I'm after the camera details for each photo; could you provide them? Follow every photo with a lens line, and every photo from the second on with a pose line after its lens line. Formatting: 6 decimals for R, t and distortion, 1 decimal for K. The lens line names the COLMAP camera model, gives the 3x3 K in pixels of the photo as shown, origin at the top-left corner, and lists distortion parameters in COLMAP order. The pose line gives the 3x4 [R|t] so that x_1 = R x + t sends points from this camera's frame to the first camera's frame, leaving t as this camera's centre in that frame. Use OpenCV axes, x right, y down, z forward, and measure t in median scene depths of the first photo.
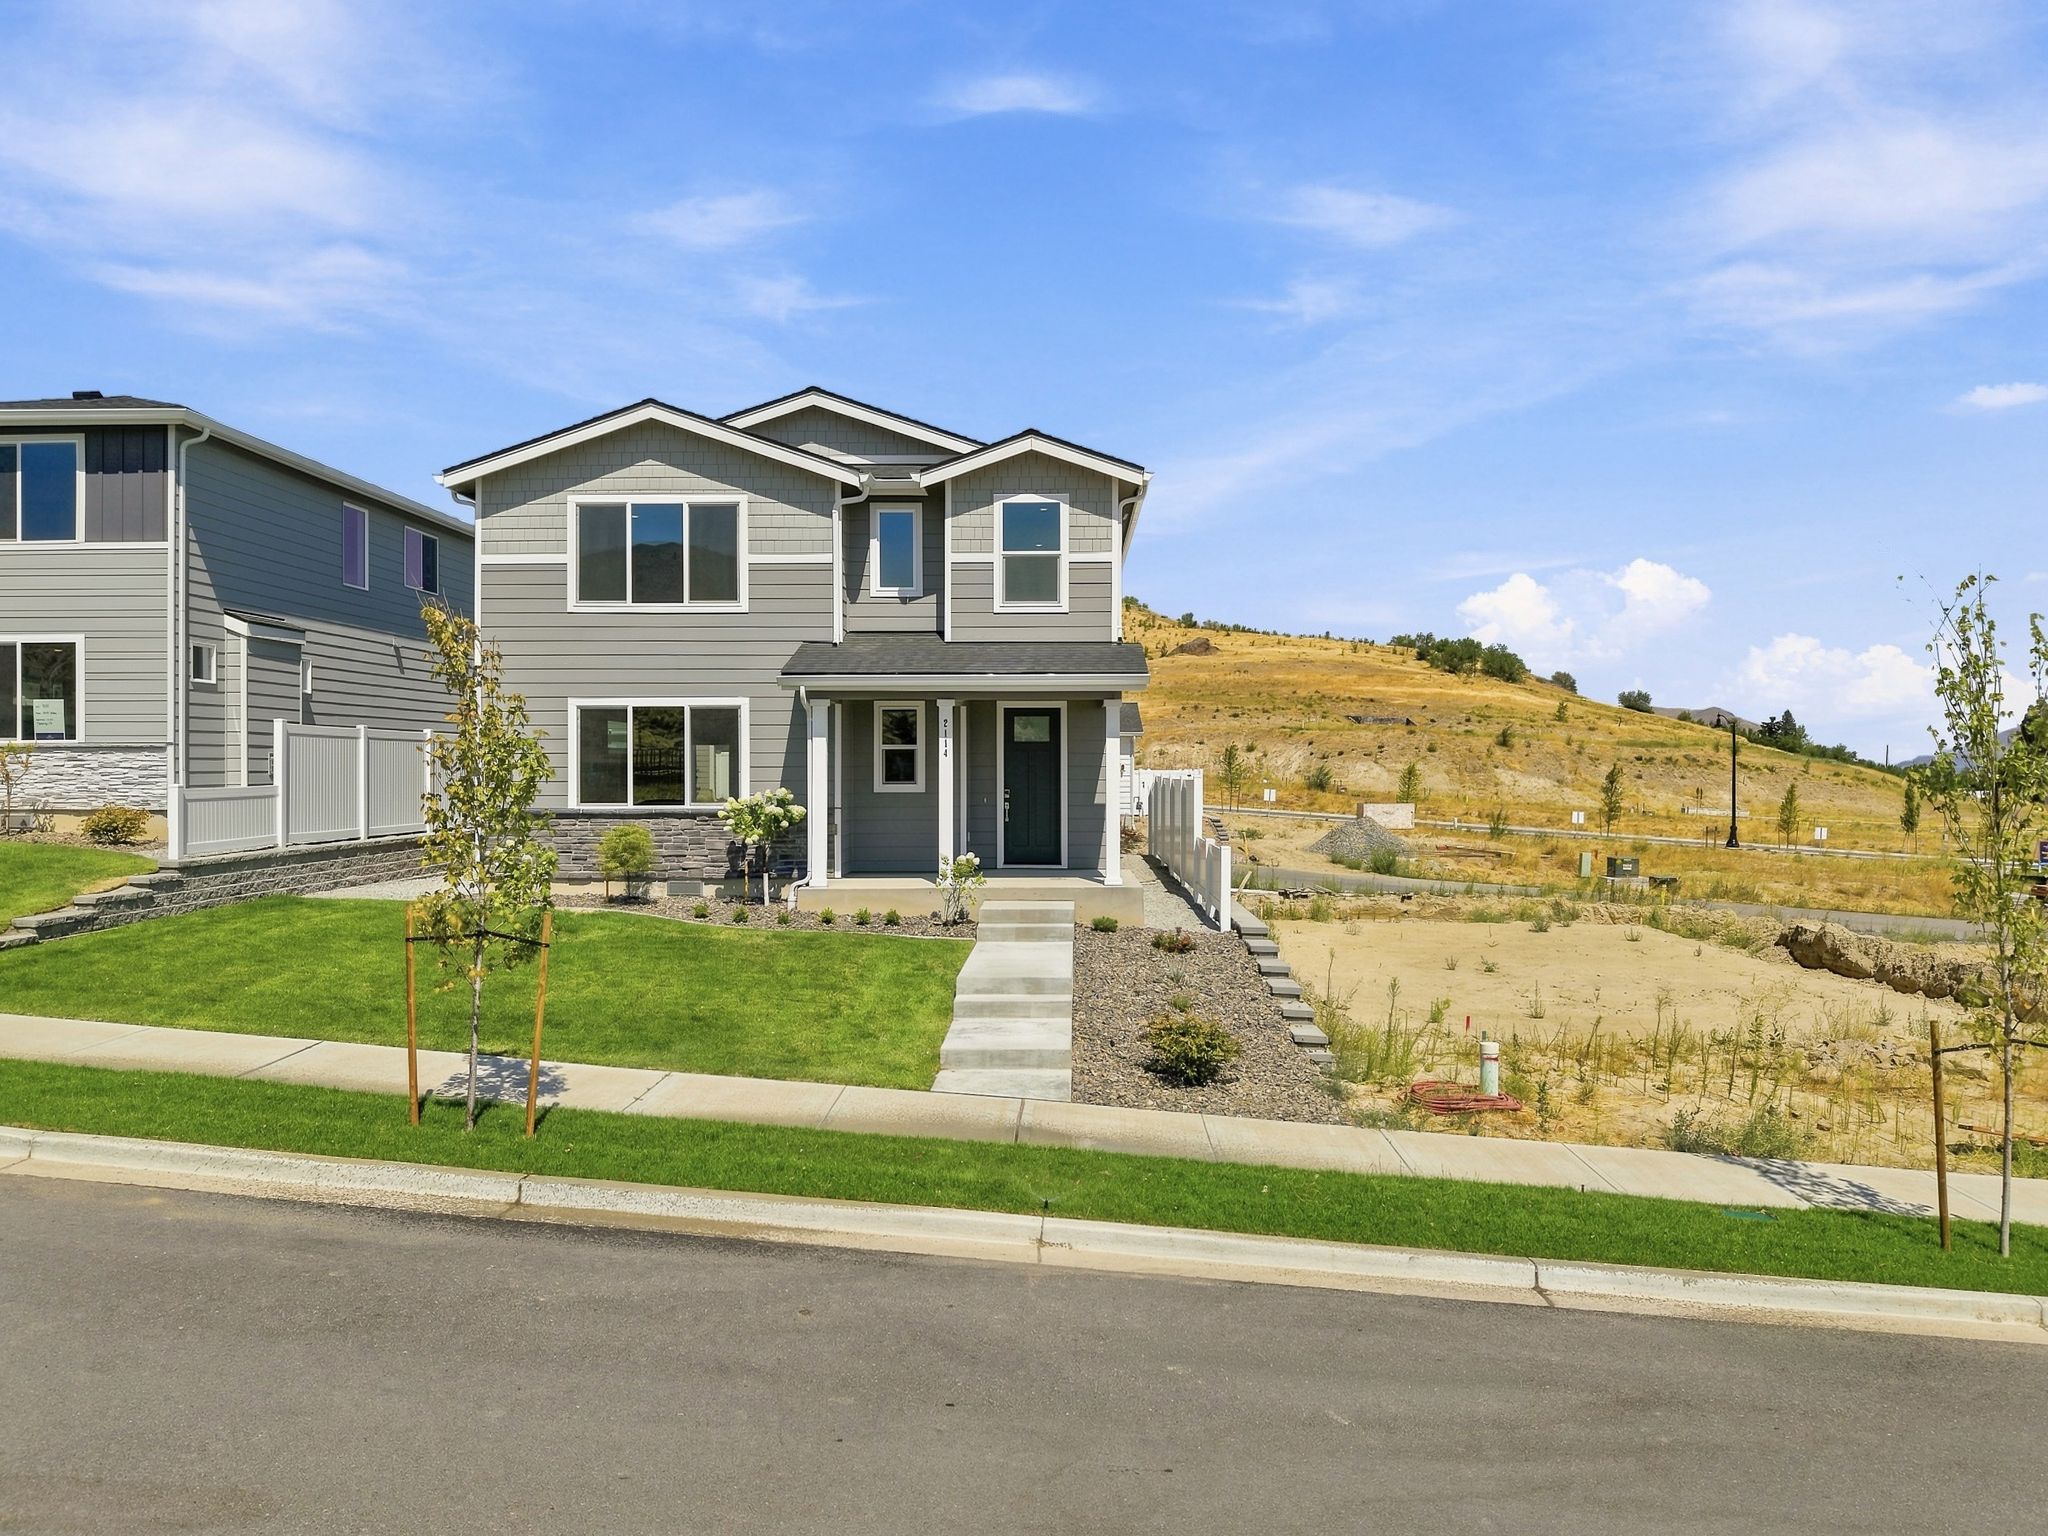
lens RADIAL K [[1349.3, 0, 1106.5], [0, 1349.3, 766.6], [0, 0, 1]] dist [0.052185, -0.078090]
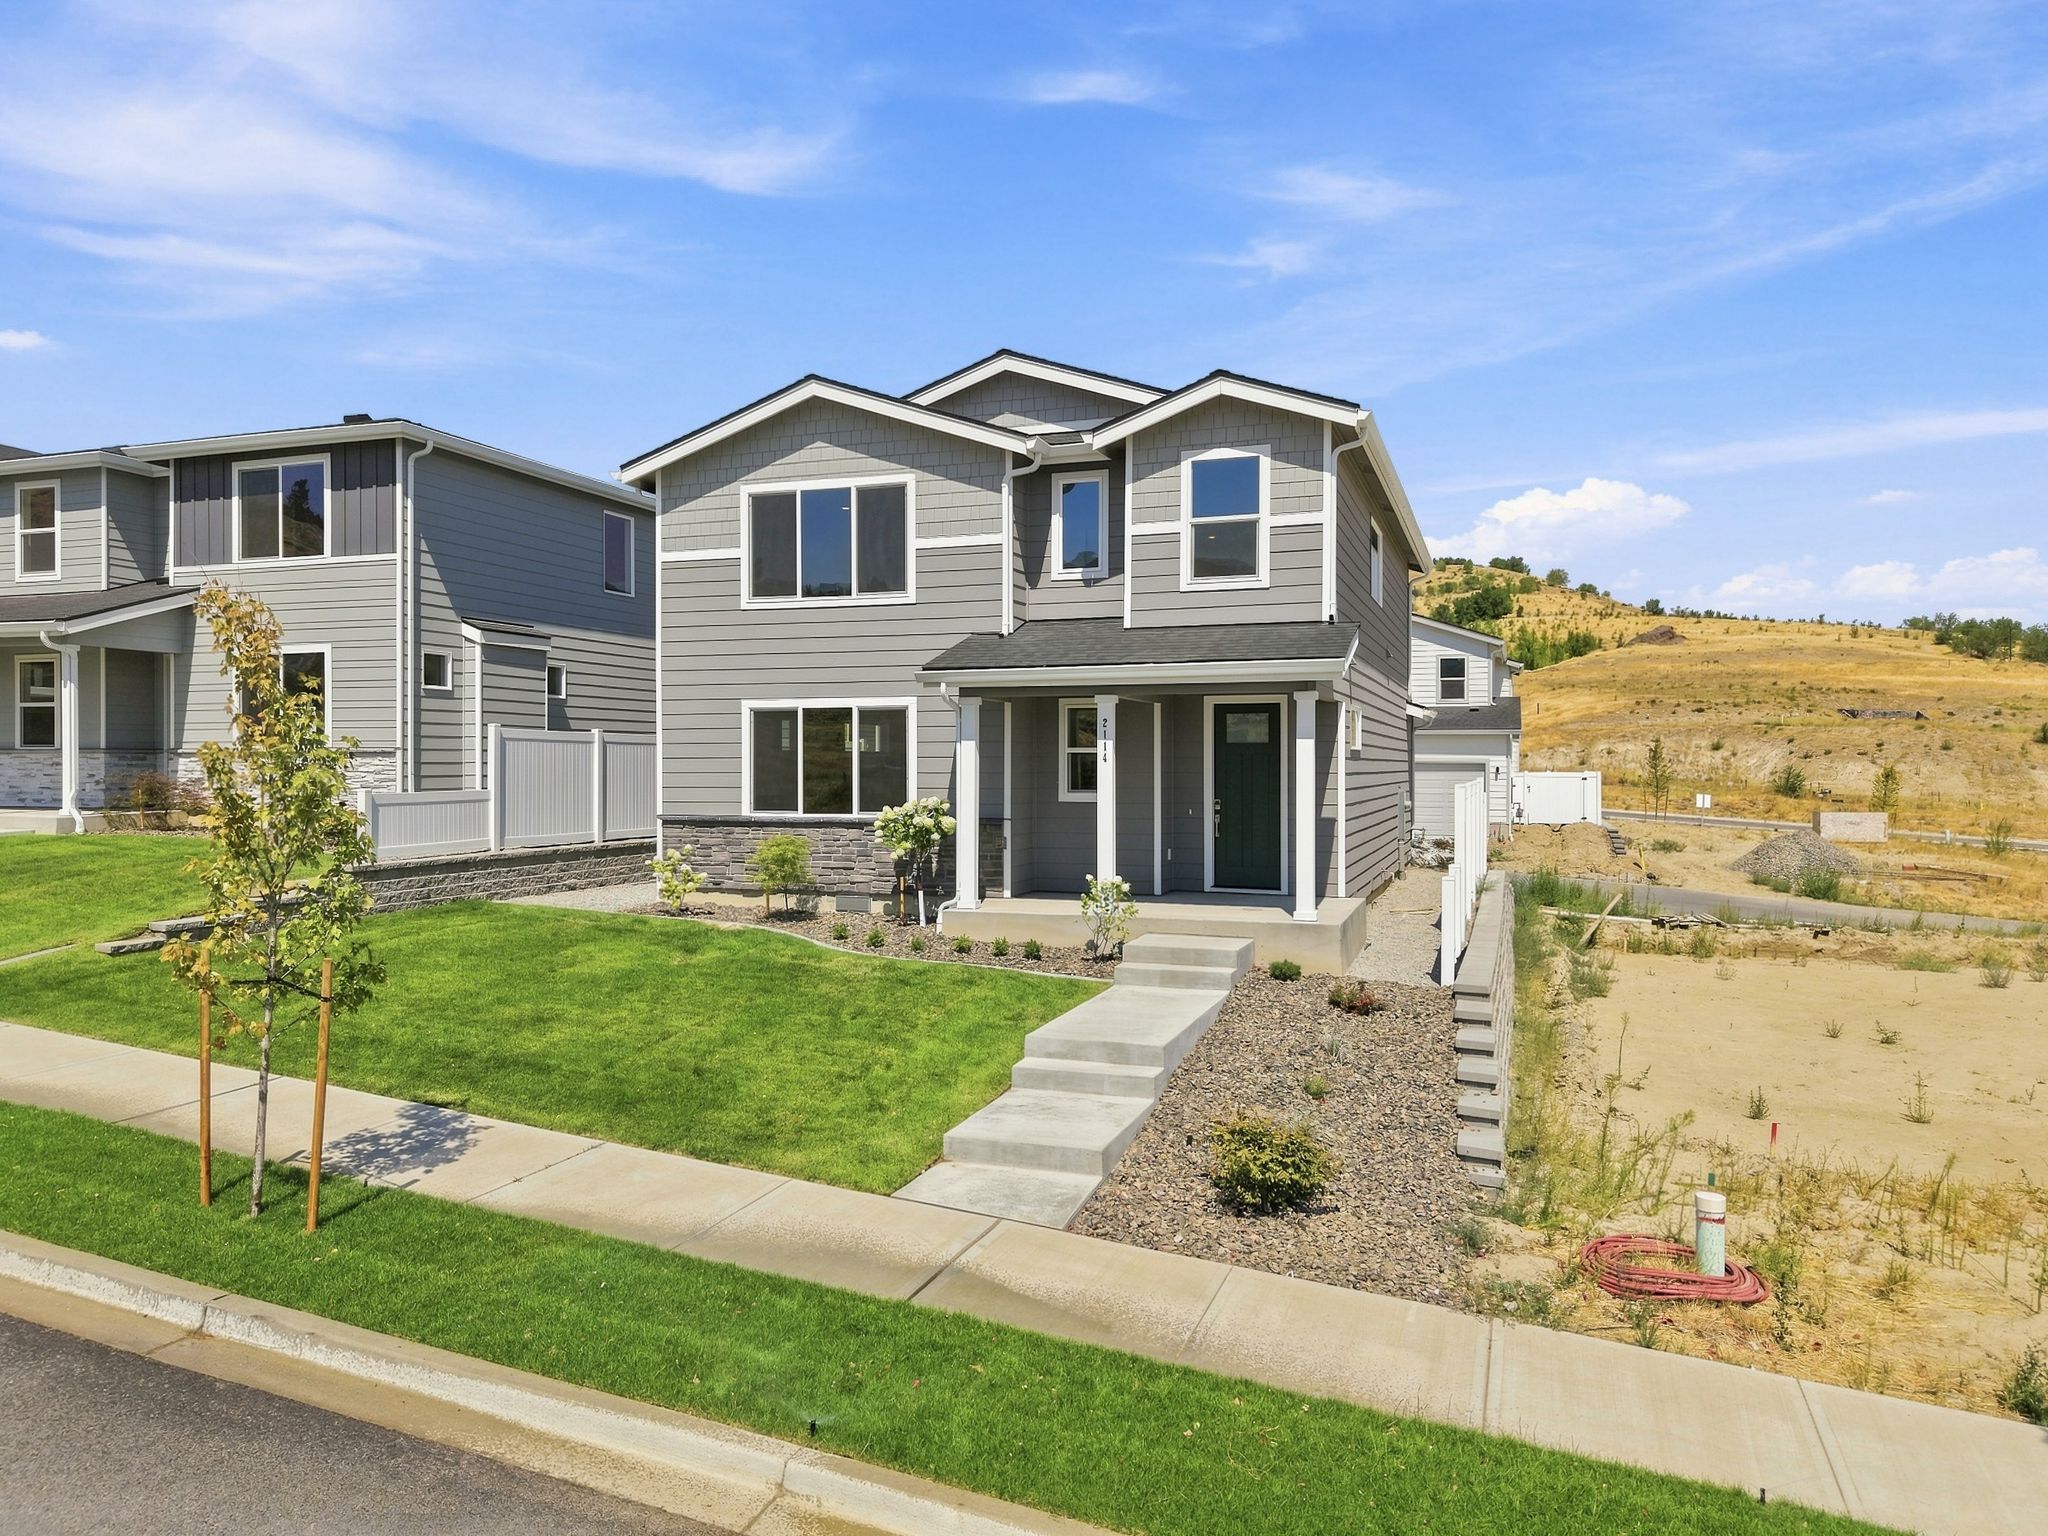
lens RADIAL K [[1349.3, 0, 1106.5], [0, 1349.3, 766.6], [0, 0, 1]] dist [0.052185, -0.078090]
pose [[0.948411, 0.002181, -0.317037, 0.143067], [-0.001956, 0.999998, 0.001026, -0.005082], [0.317038, -0.000353, 0.948413, 0.181417]]
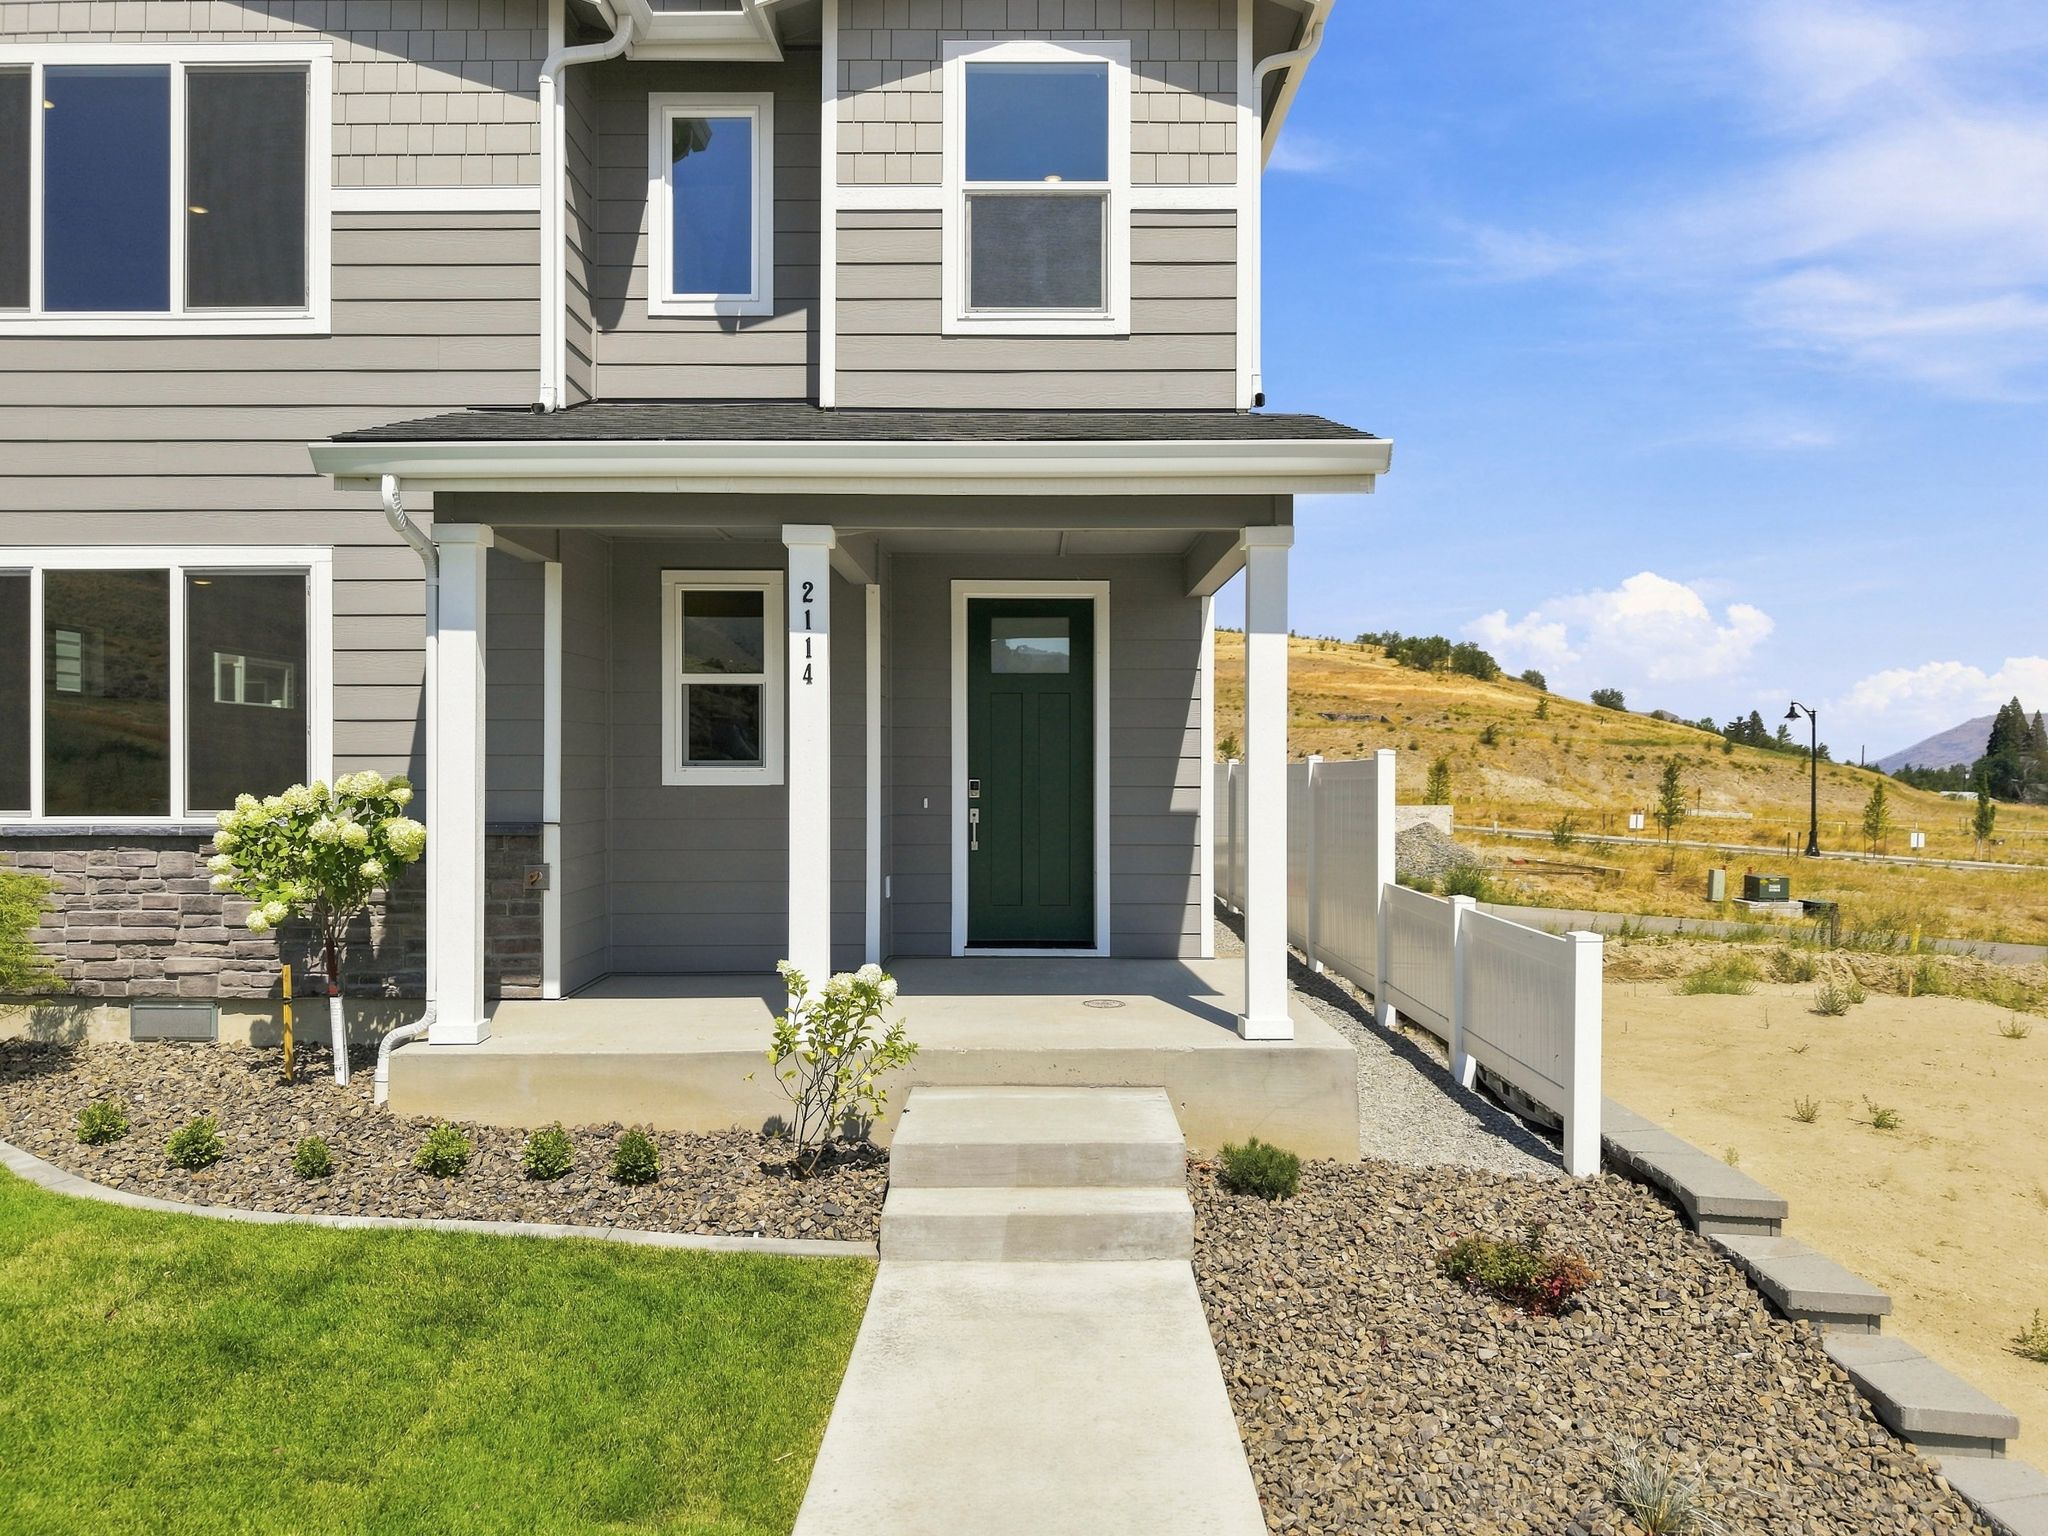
lens RADIAL K [[1361.9, 0, 1026.5], [0, 1361.9, 762.3], [0, 0, 1]] dist [-0.003983, -0.002585]
pose [[0.999548, -0.000268, -0.030071, -0.046960], [0.000166, 0.999994, -0.003406, 0.013892], [0.030072, 0.003400, 0.999542, 0.603018]]
